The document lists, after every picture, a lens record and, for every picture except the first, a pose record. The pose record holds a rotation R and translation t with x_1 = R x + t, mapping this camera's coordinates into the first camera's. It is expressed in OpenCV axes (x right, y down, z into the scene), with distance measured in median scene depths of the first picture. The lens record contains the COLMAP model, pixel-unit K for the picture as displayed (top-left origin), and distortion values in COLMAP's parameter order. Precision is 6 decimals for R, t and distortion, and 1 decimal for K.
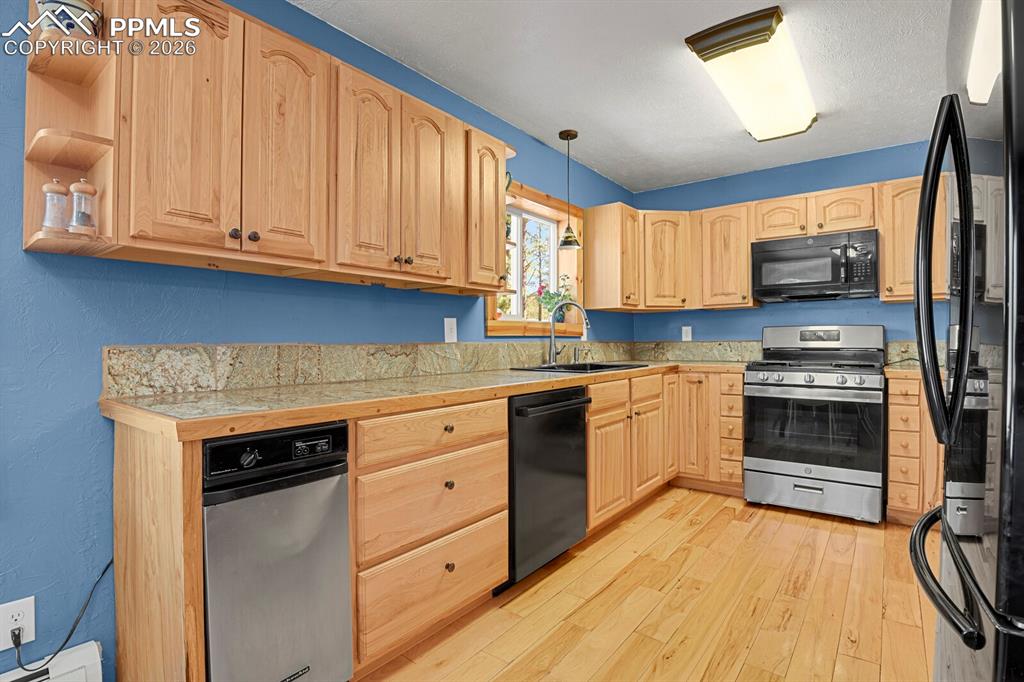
lens RADIAL K [[497.6, 0, 520.7], [0, 497.6, 346.0], [0, 0, 1]] dist [-0.027073, 0.000029]
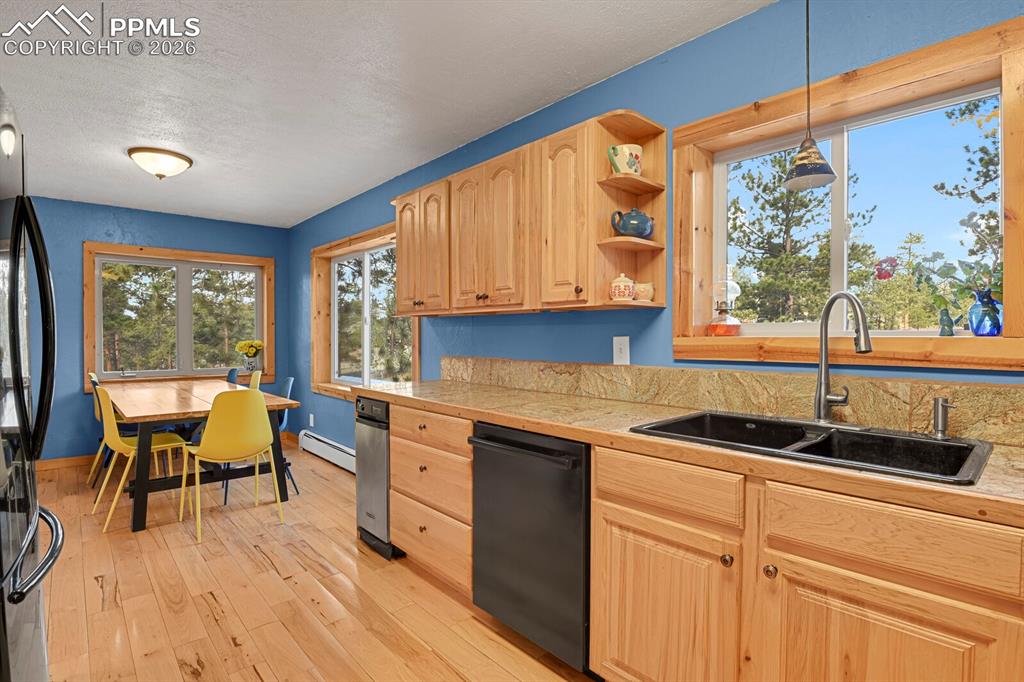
lens RADIAL K [[497.6, 0, 513.7], [0, 497.6, 342.8], [0, 0, 1]] dist [-0.027073, 0.000029]
pose [[-0.184929, 0.018477, -0.982578, 0.784781], [-0.009878, 0.999738, 0.020659, -0.064920], [0.982702, 0.013526, -0.184698, 1.027951]]
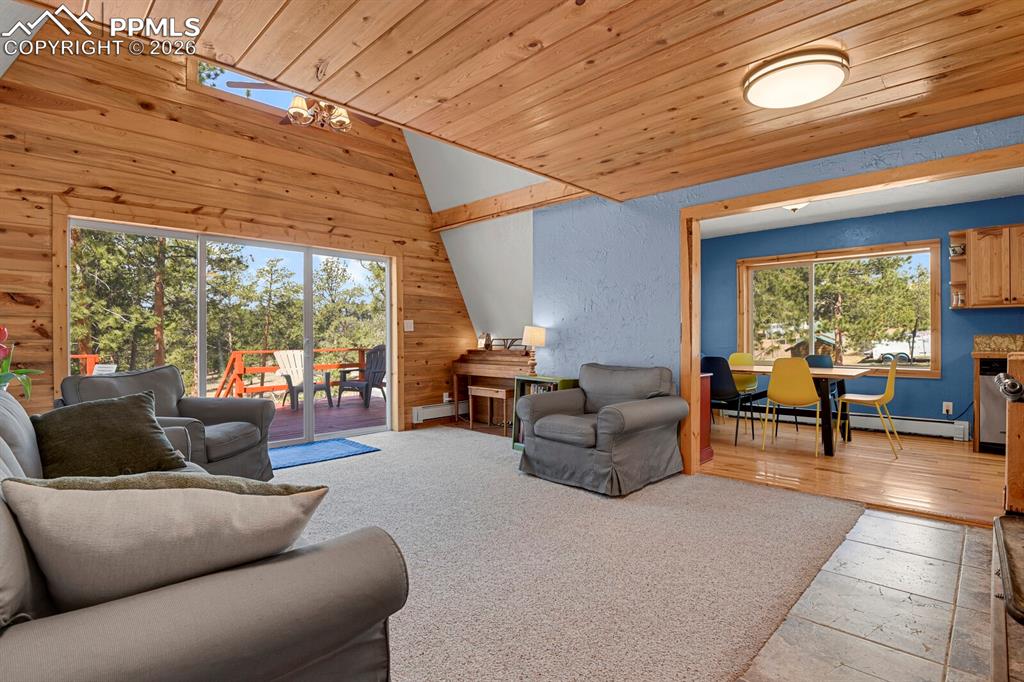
lens RADIAL K [[497.6, 0, 517.4], [0, 497.6, 342.6], [0, 0, 1]] dist [-0.027073, 0.000029]
pose [[-0.116767, 0.008495, -0.993123, 1.656197], [-0.002096, 0.999959, 0.008800, 0.017368], [0.993157, 0.003109, -0.116744, -1.012244]]
